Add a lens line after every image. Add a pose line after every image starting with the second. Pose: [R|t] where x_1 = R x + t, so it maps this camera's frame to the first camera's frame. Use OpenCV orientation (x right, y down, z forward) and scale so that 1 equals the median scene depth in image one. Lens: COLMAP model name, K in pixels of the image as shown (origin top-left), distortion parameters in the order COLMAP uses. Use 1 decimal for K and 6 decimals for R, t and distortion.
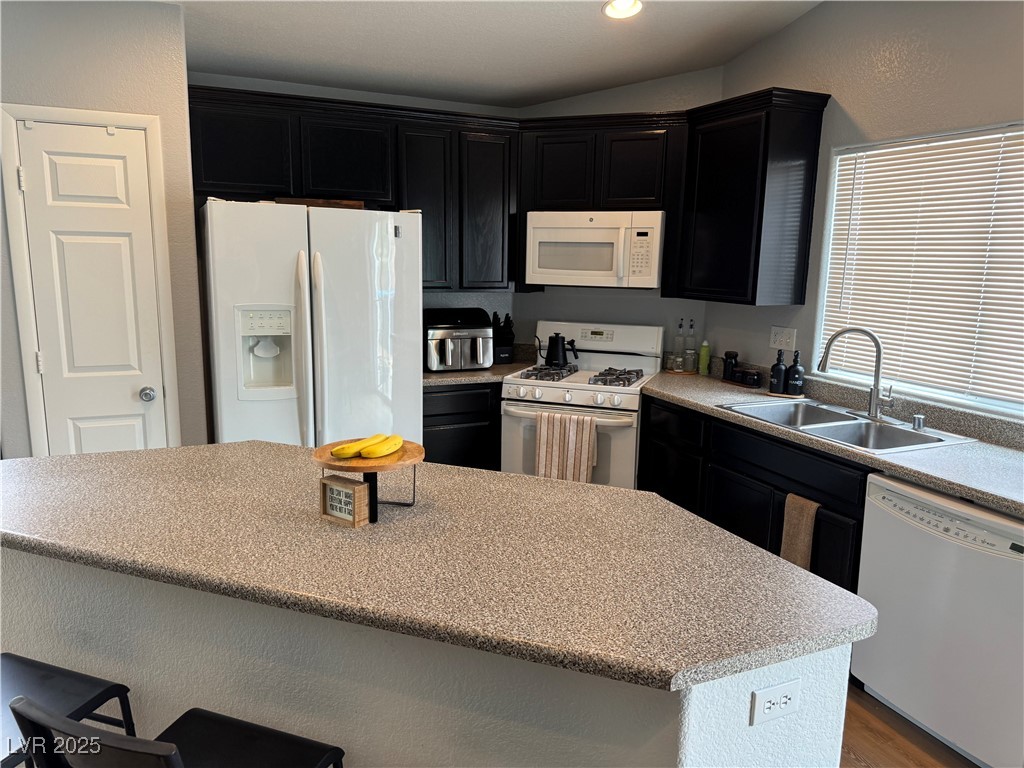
lens RADIAL K [[733.9, 0, 512.0], [0, 733.9, 384.0], [0, 0, 1]] dist [0.039483, -0.002863]
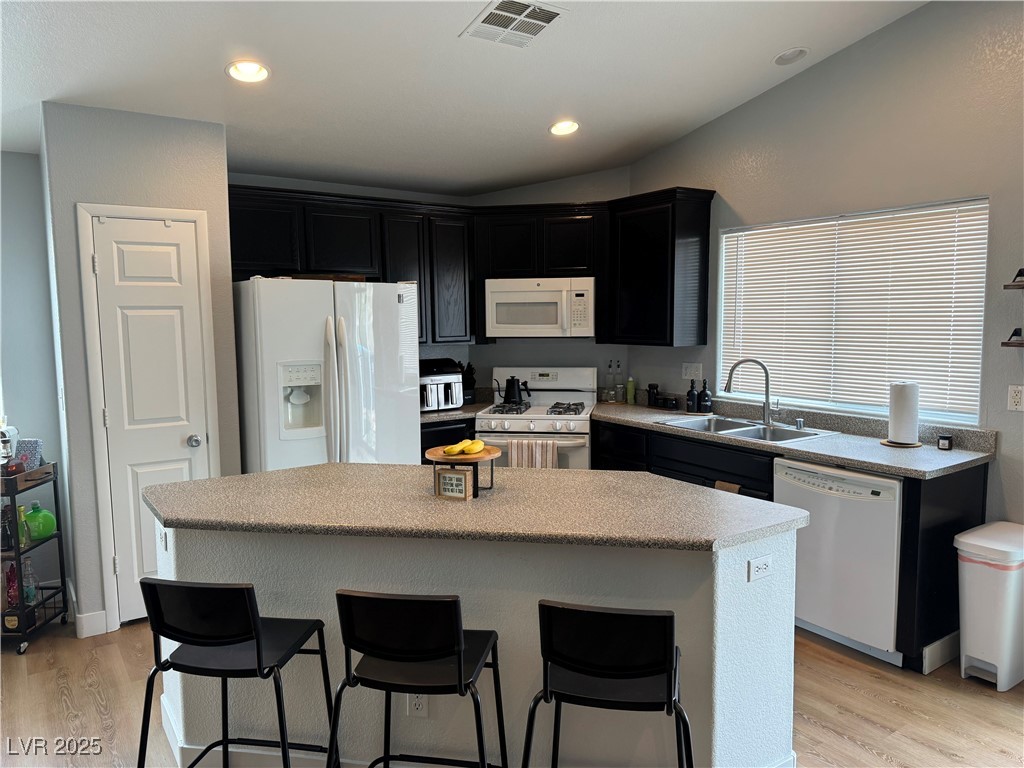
lens RADIAL K [[722.2, 0, 512.0], [0, 722.2, 384.0], [0, 0, 1]] dist [0.089769, -0.000328]
pose [[0.984640, -0.047958, 0.167880, -0.174899], [0.060695, 0.995586, -0.071580, 0.035731], [-0.163706, 0.080670, 0.983205, -0.222312]]
